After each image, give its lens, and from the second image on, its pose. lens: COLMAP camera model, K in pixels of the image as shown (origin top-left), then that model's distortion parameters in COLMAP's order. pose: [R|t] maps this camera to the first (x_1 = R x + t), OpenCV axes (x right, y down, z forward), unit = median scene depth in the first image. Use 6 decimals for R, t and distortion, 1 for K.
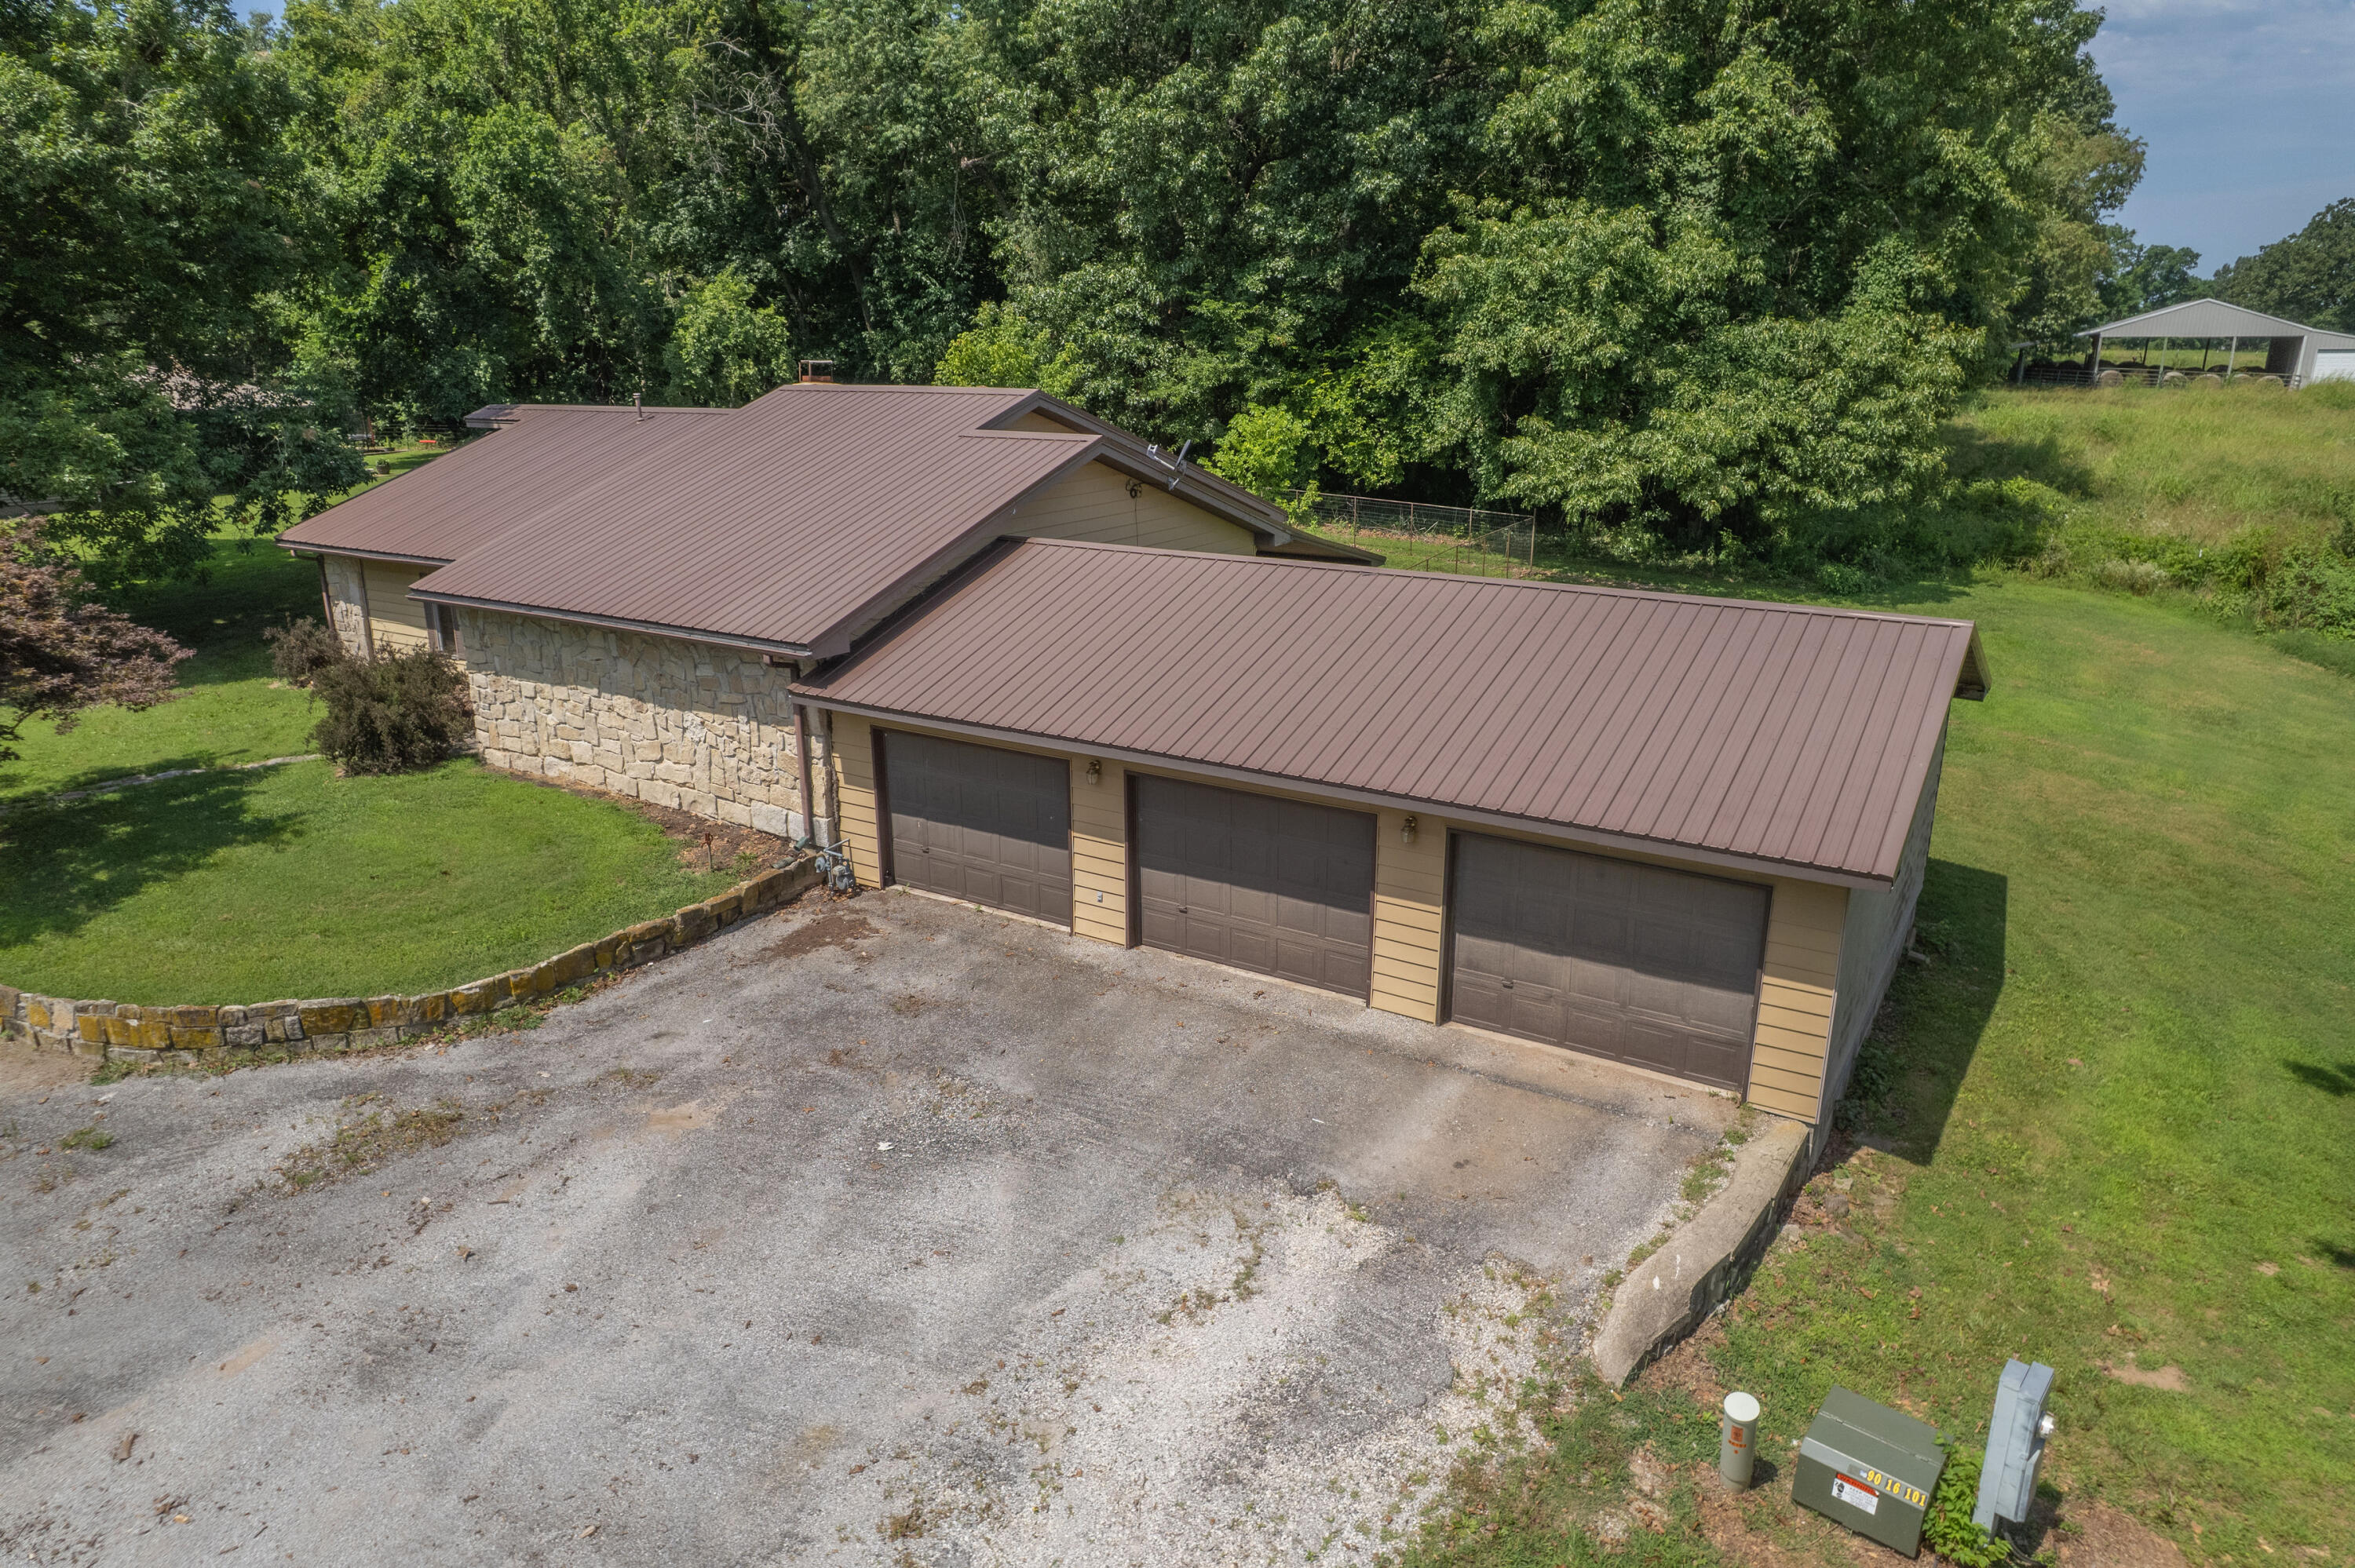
lens RADIAL K [[1518.5, 0, 1189.4], [0, 1518.5, 780.3], [0, 0, 1]] dist [-0.098254, 0.106691]
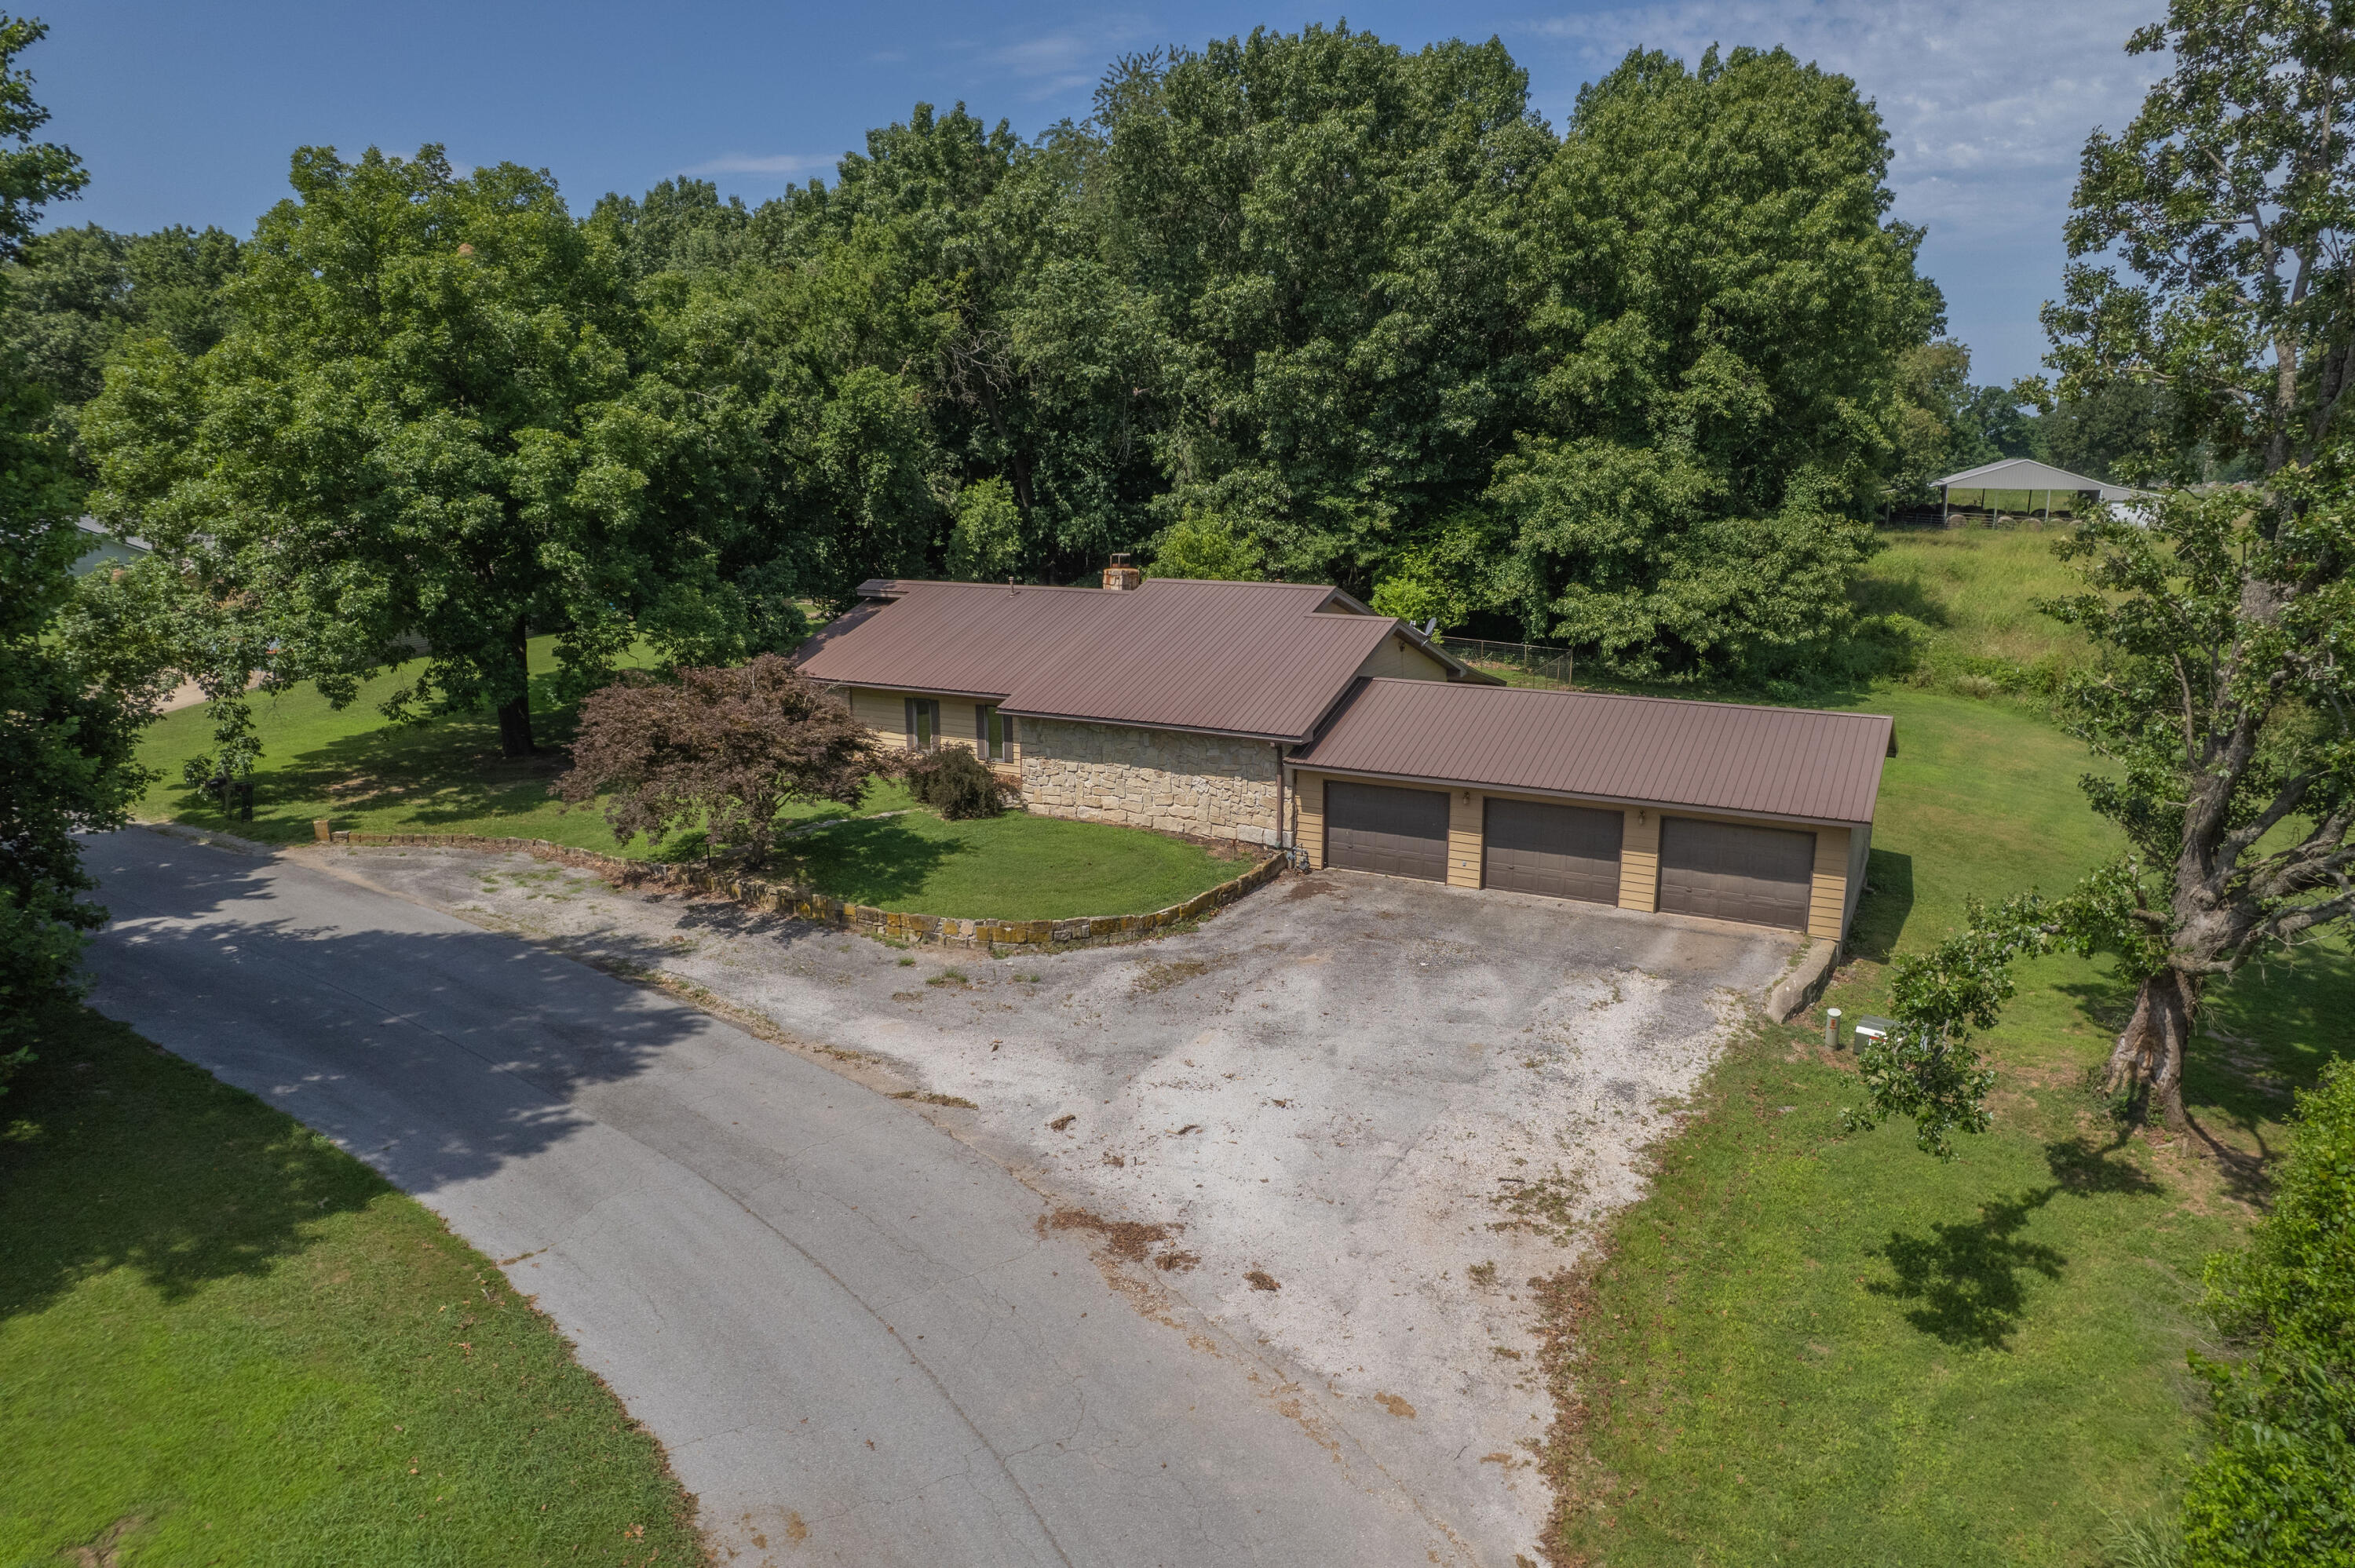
lens RADIAL K [[1495.1, 0, 1177.5], [0, 1495.1, 784.0], [0, 0, 1]] dist [-0.080798, 0.067722]
pose [[0.998333, -0.014720, 0.055811, -0.253708], [0.018512, 0.997510, -0.068045, 0.046887], [-0.054670, 0.068965, 0.996120, -0.427062]]
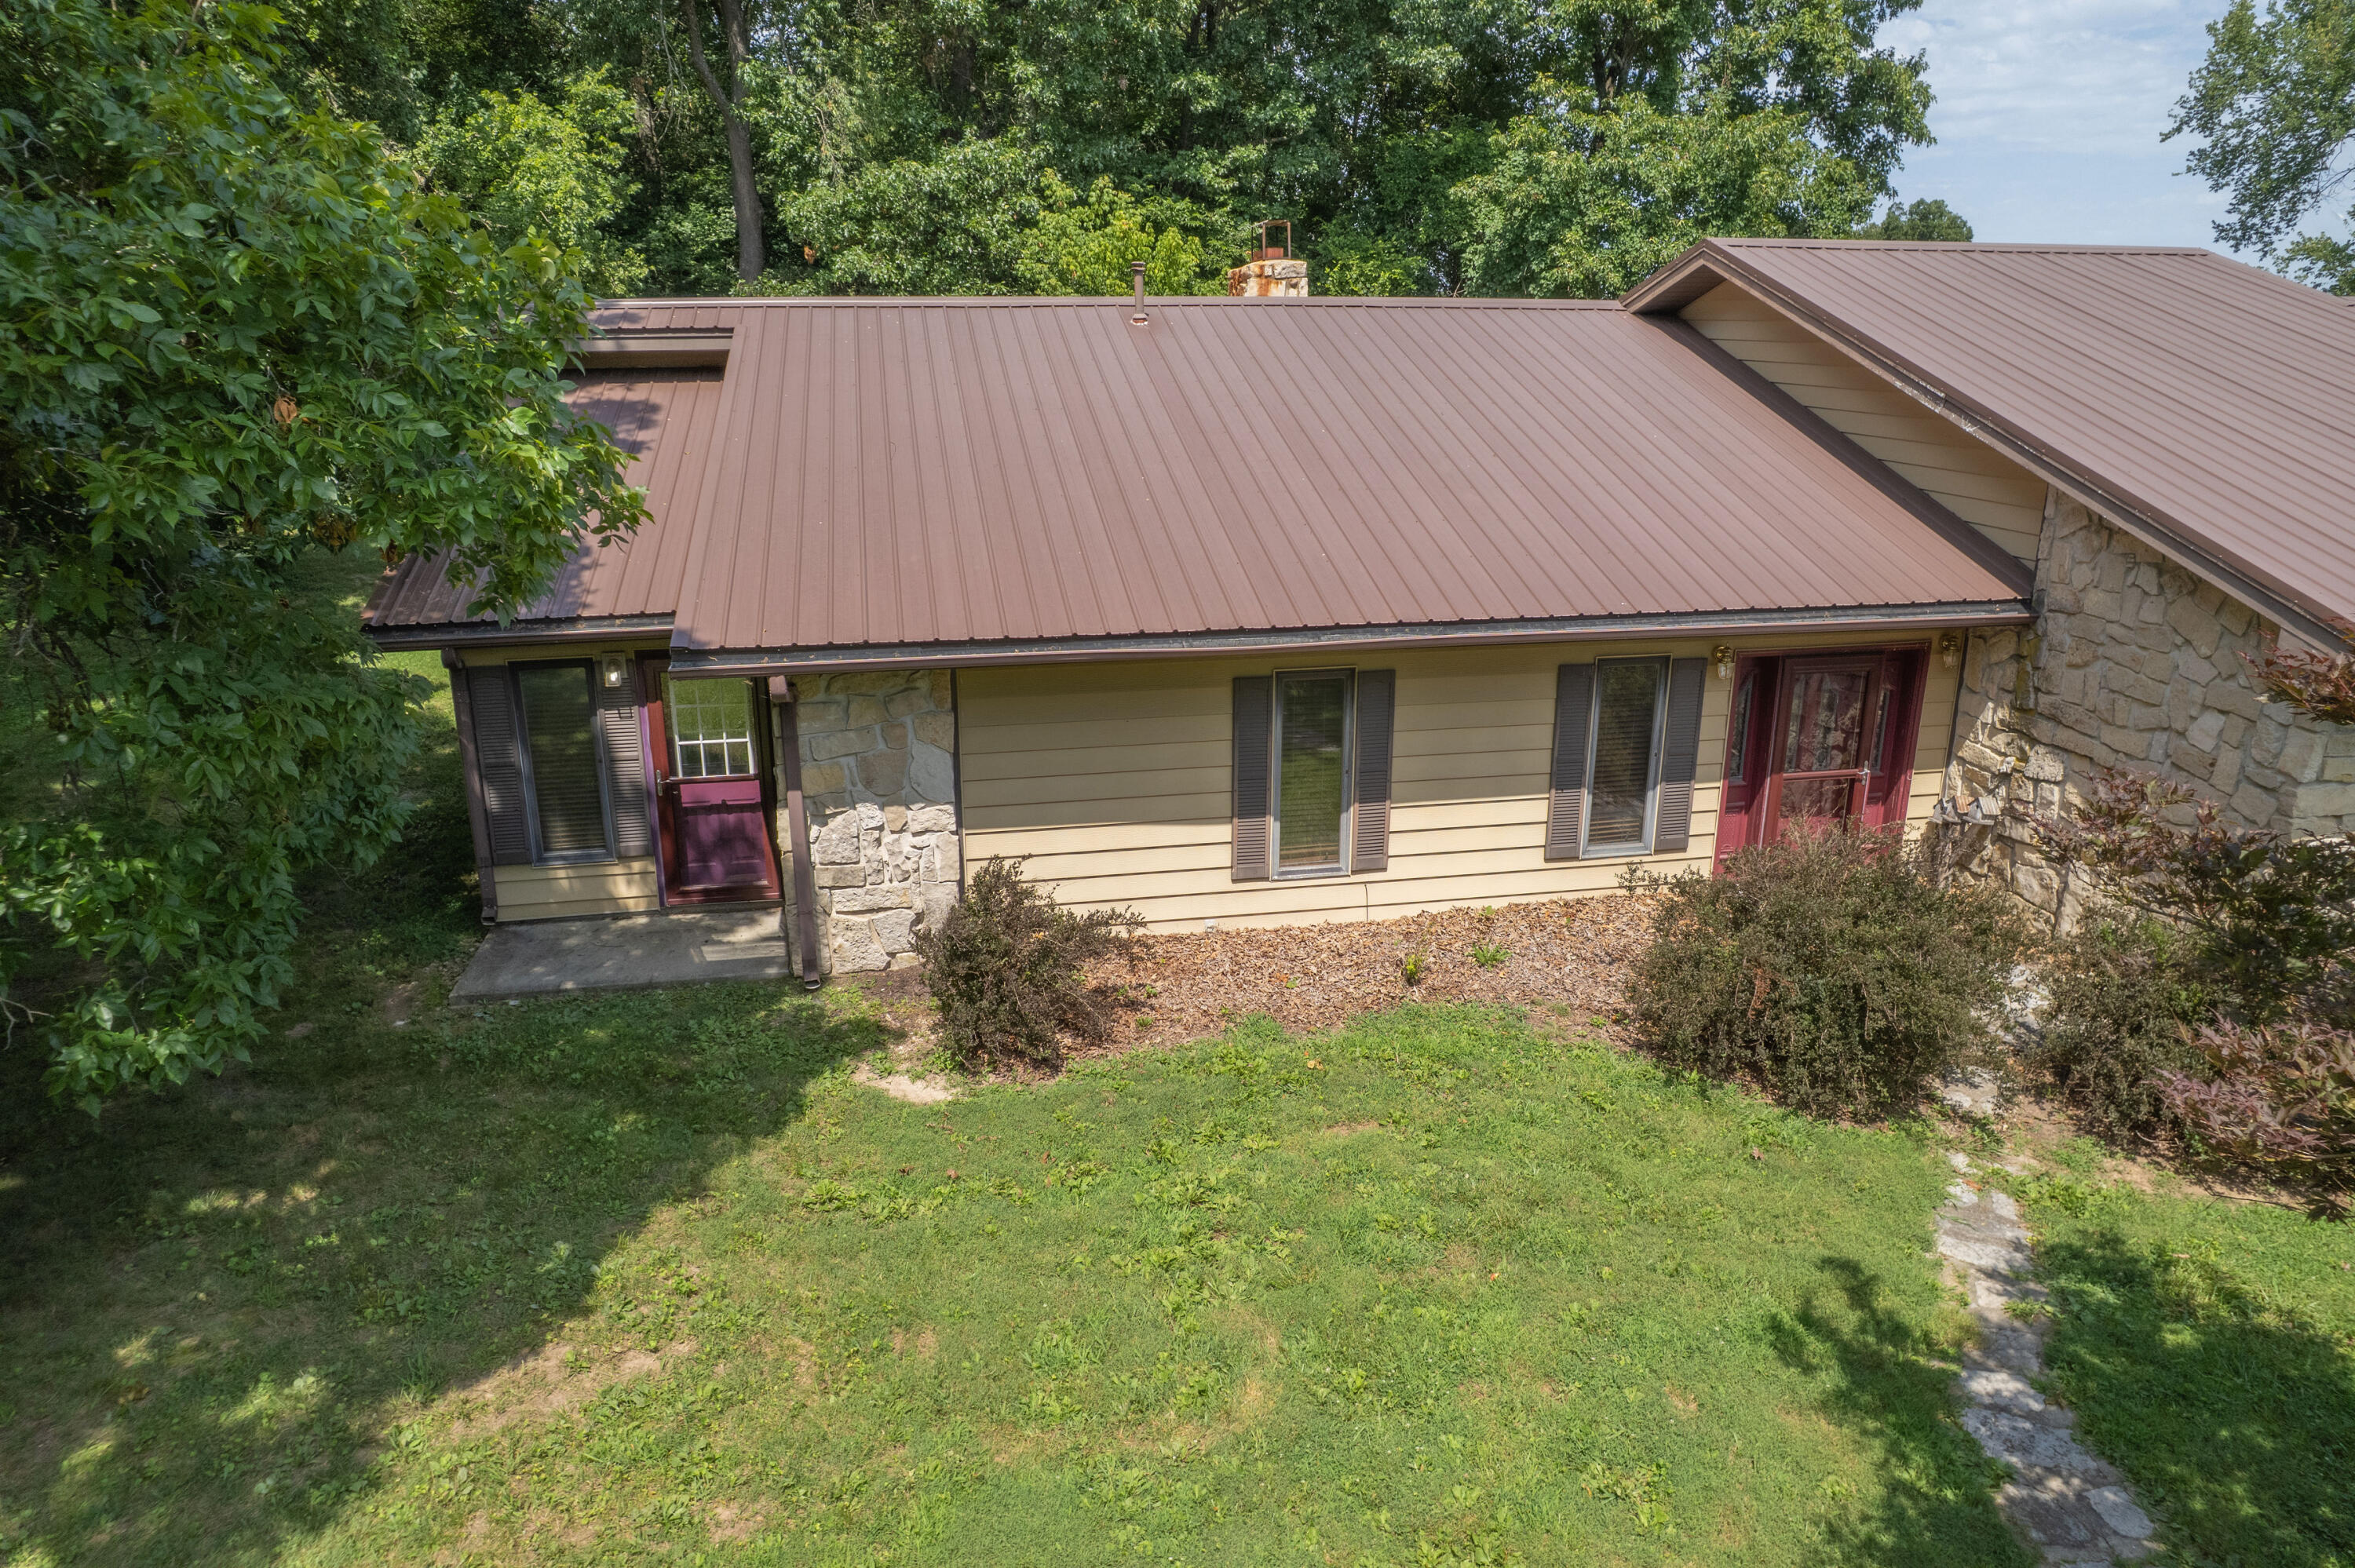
lens RADIAL K [[1495.1, 0, 1177.5], [0, 1495.1, 784.0], [0, 0, 1]] dist [-0.080798, 0.067722]
pose [[0.731290, -0.199195, 0.652332, -0.618264], [0.193699, 0.977678, 0.081399, -0.115546], [-0.653985, 0.066829, 0.753550, 0.563958]]
